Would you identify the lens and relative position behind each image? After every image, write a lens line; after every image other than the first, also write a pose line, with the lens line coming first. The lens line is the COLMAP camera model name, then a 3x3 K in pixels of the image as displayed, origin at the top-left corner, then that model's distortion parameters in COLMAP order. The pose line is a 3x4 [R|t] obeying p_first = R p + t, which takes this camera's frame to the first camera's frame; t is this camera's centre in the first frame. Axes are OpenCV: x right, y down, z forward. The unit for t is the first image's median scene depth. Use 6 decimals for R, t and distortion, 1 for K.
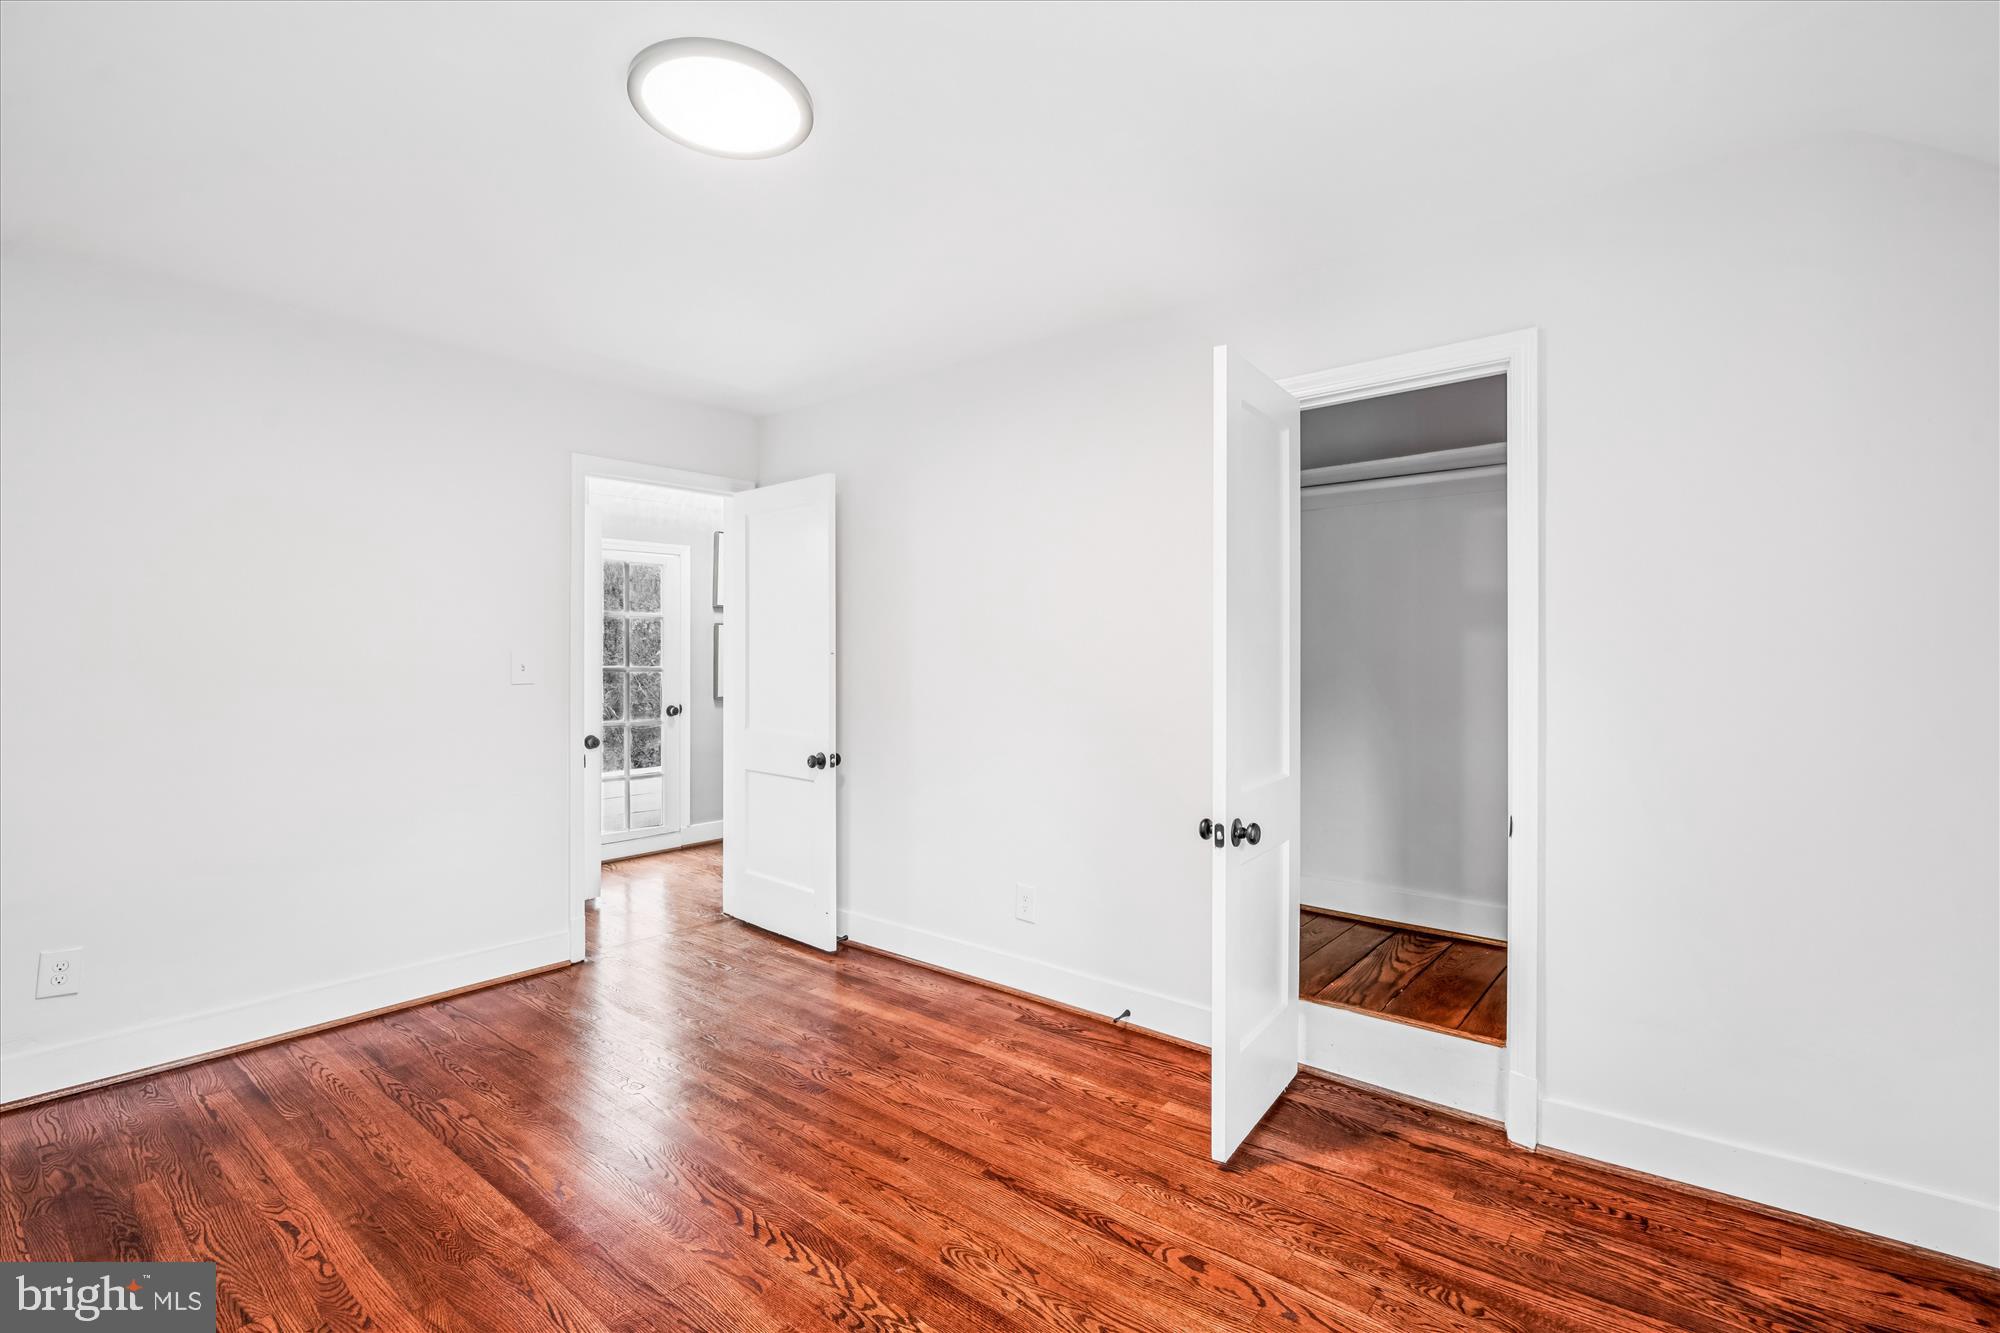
lens RADIAL K [[934.9, 0, 995.4], [0, 934.9, 661.2], [0, 0, 1]] dist [0.000080, 0.003401]
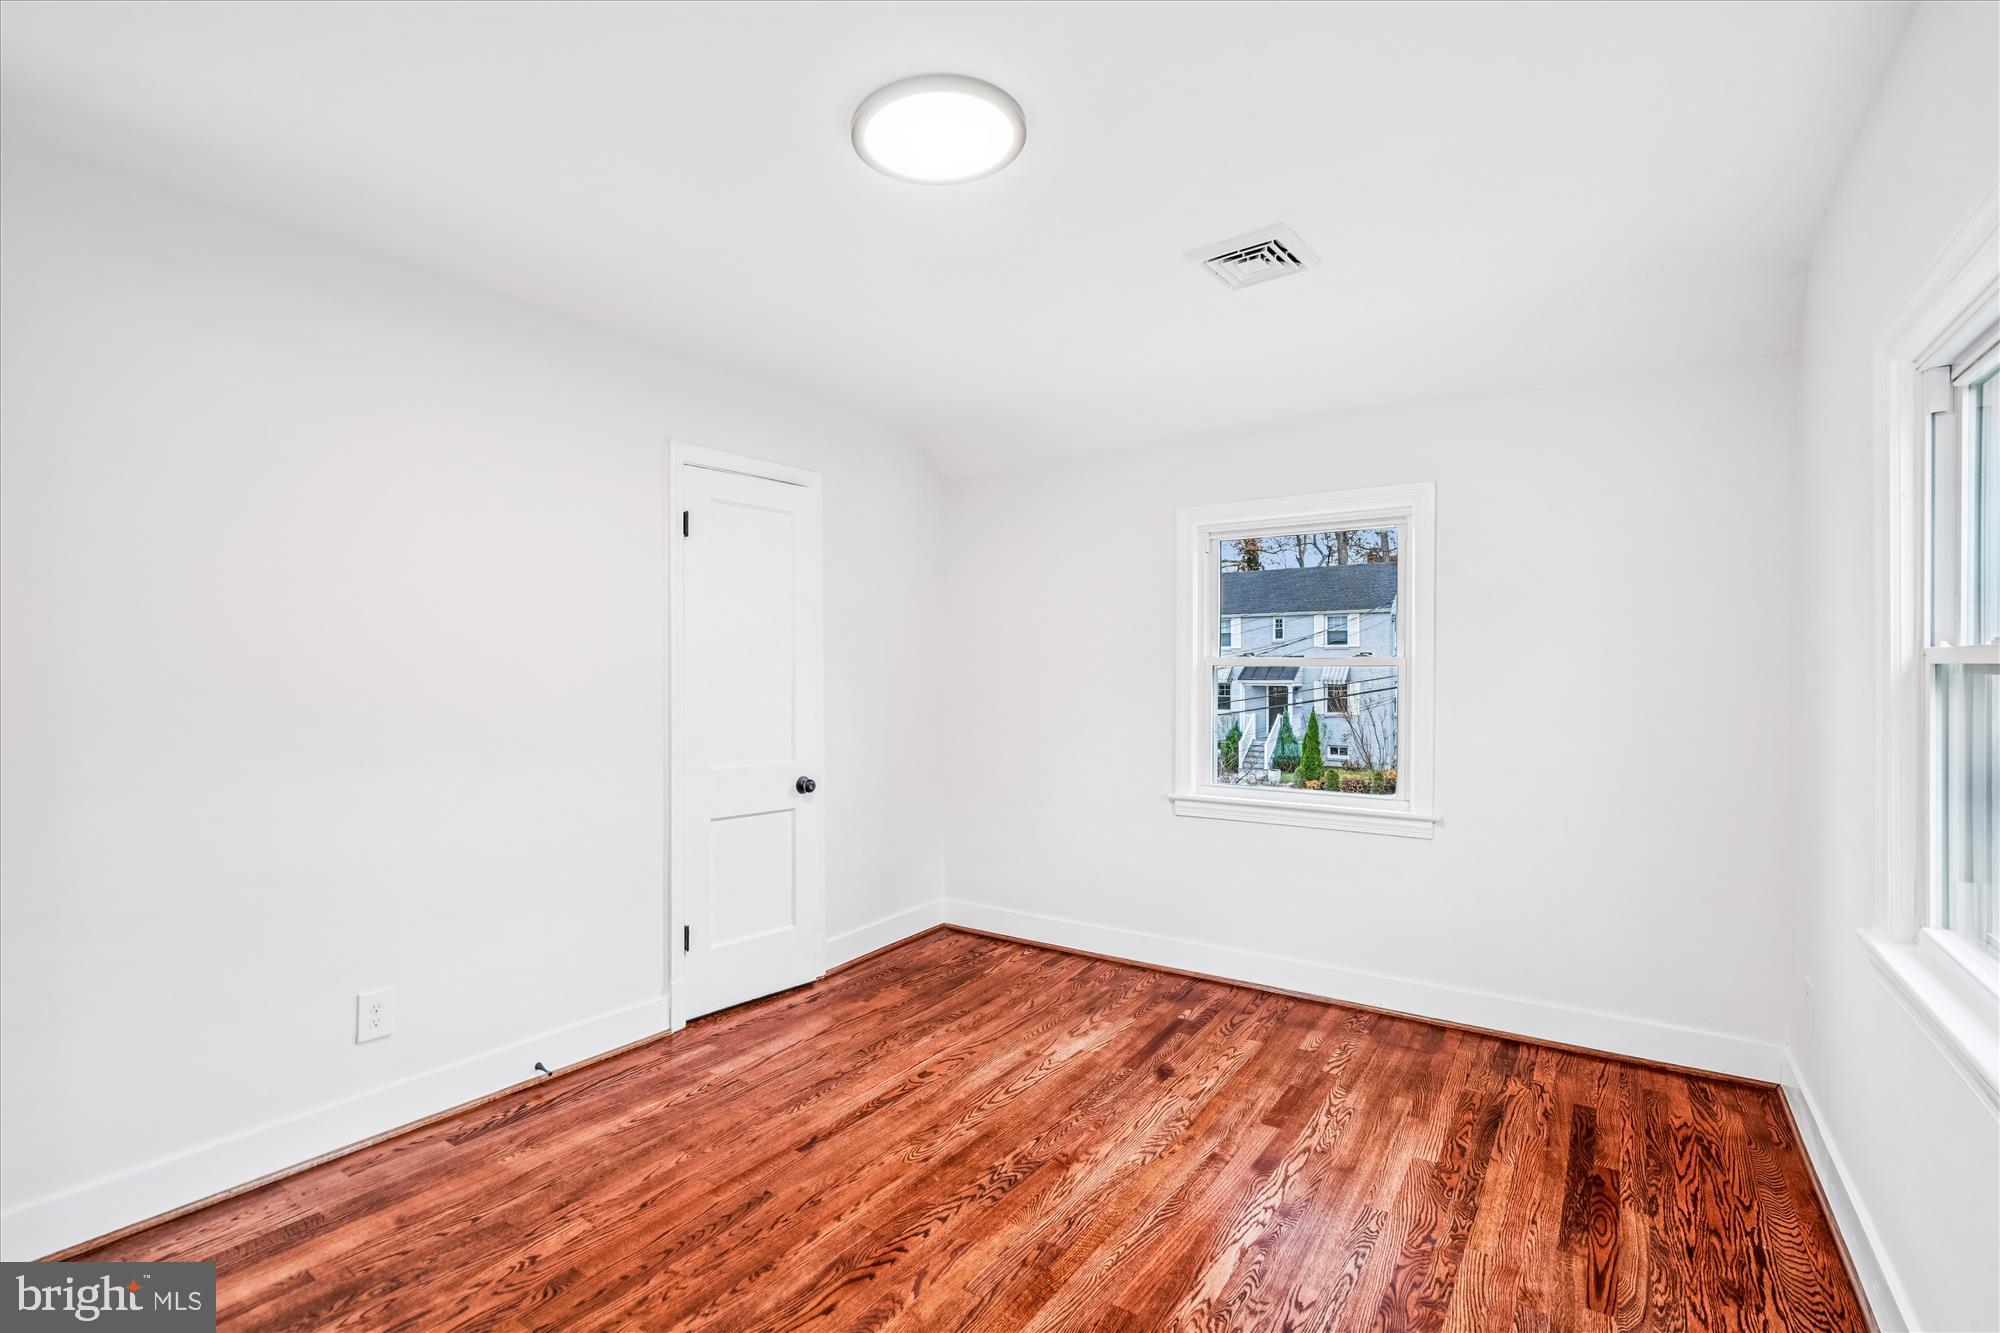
lens RADIAL K [[934.9, 0, 990.4], [0, 934.9, 670.4], [0, 0, 1]] dist [0.000080, 0.003401]
pose [[-0.091668, 0.006825, 0.995766, -1.093075], [0.013004, 0.999899, -0.005656, -0.001396], [-0.995705, 0.012431, -0.091748, 0.854487]]
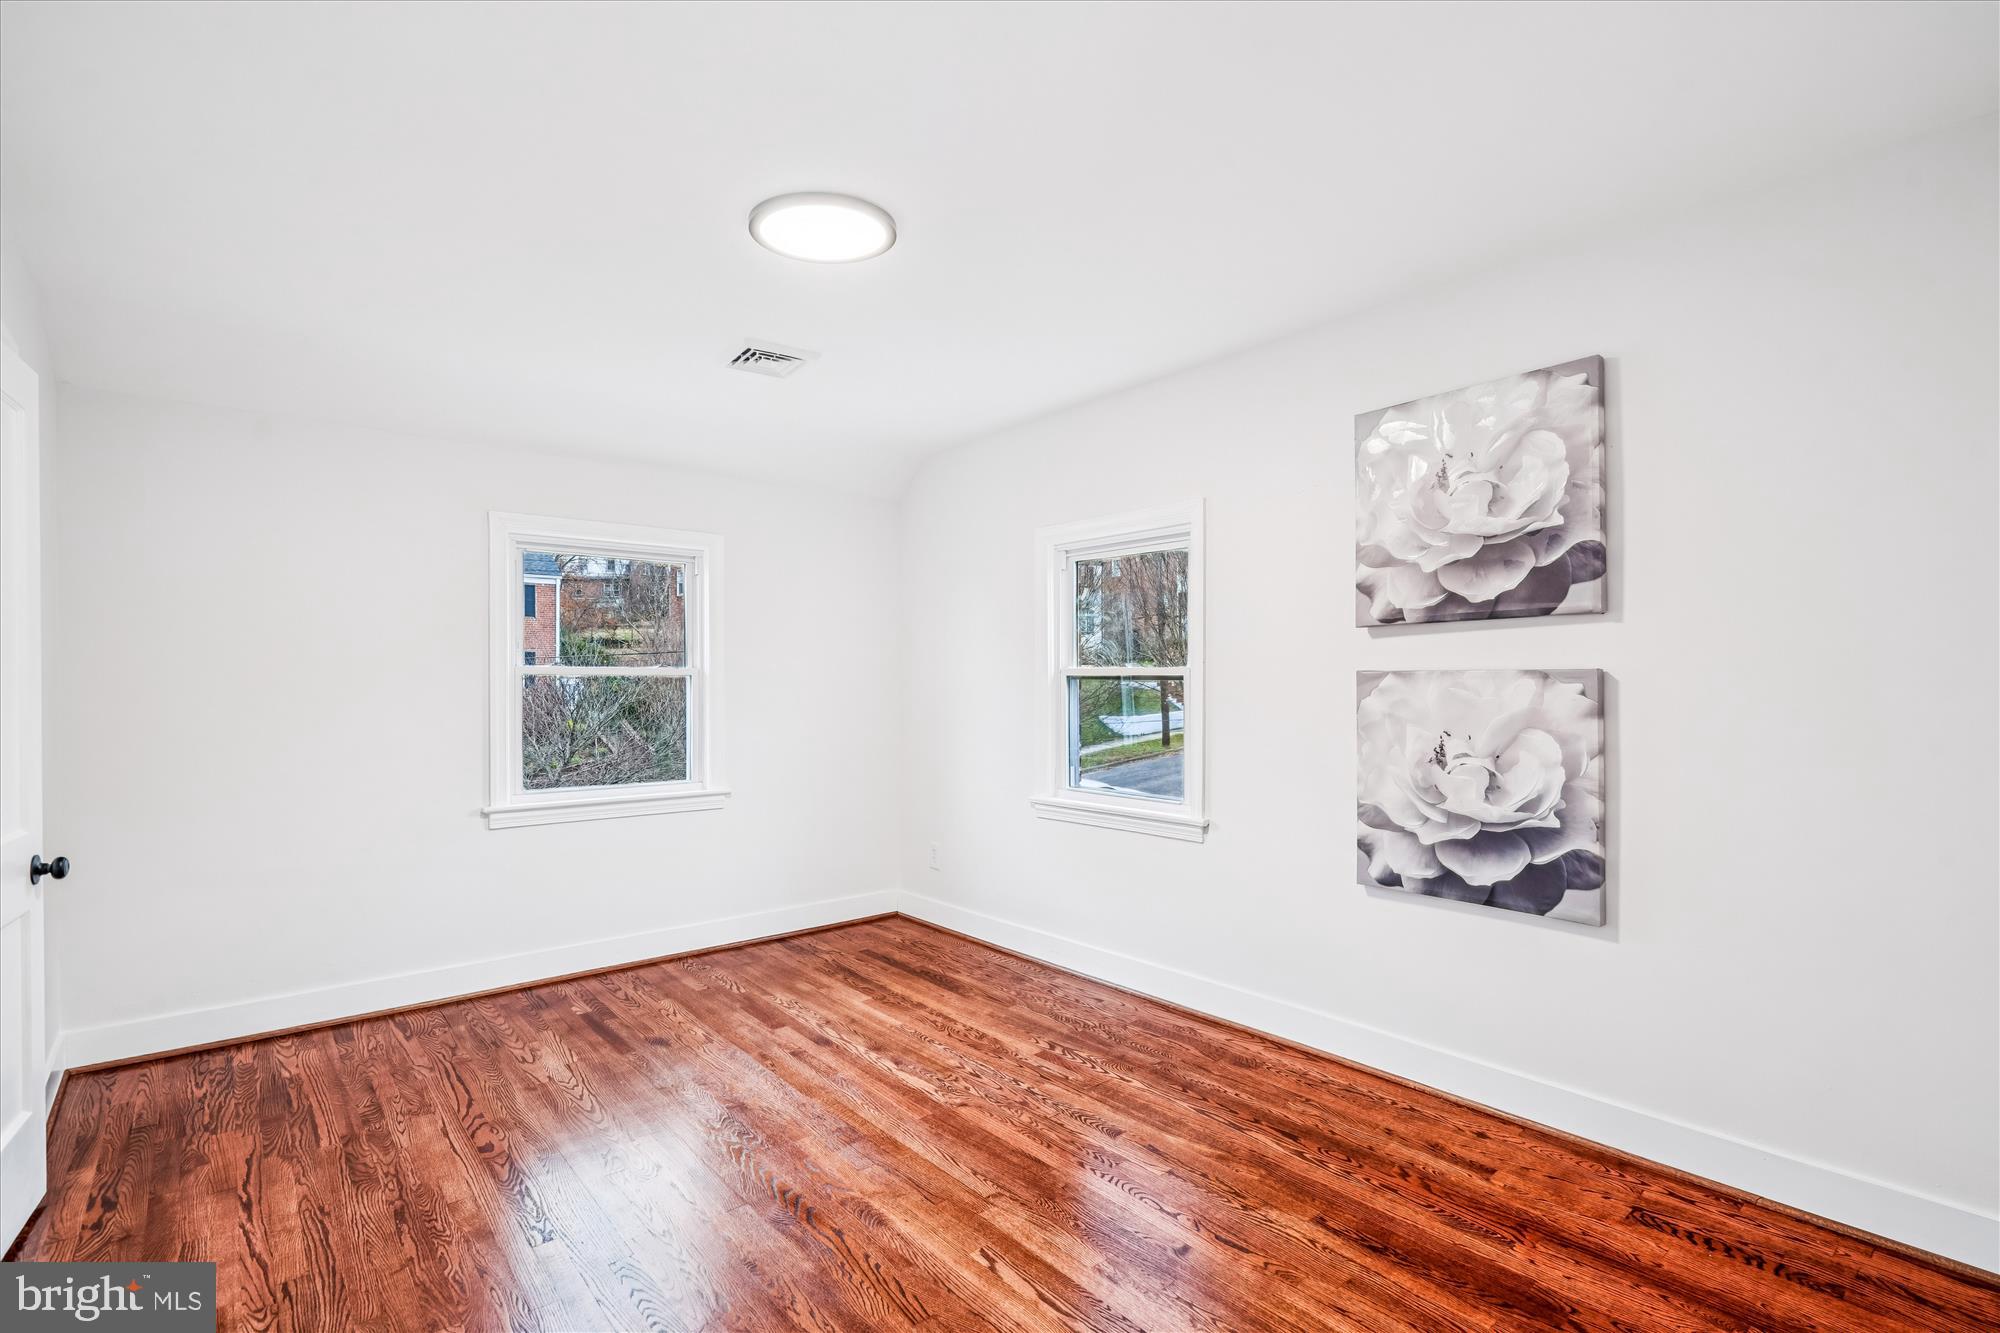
lens RADIAL K [[934.9, 0, 1000.4], [0, 934.9, 673.0], [0, 0, 1]] dist [0.000080, 0.003401]
pose [[-0.984227, 0.010671, 0.176590, -0.607874], [0.011155, 0.999936, 0.001748, -0.009686], [-0.176560, 0.003690, -0.984283, 1.794341]]
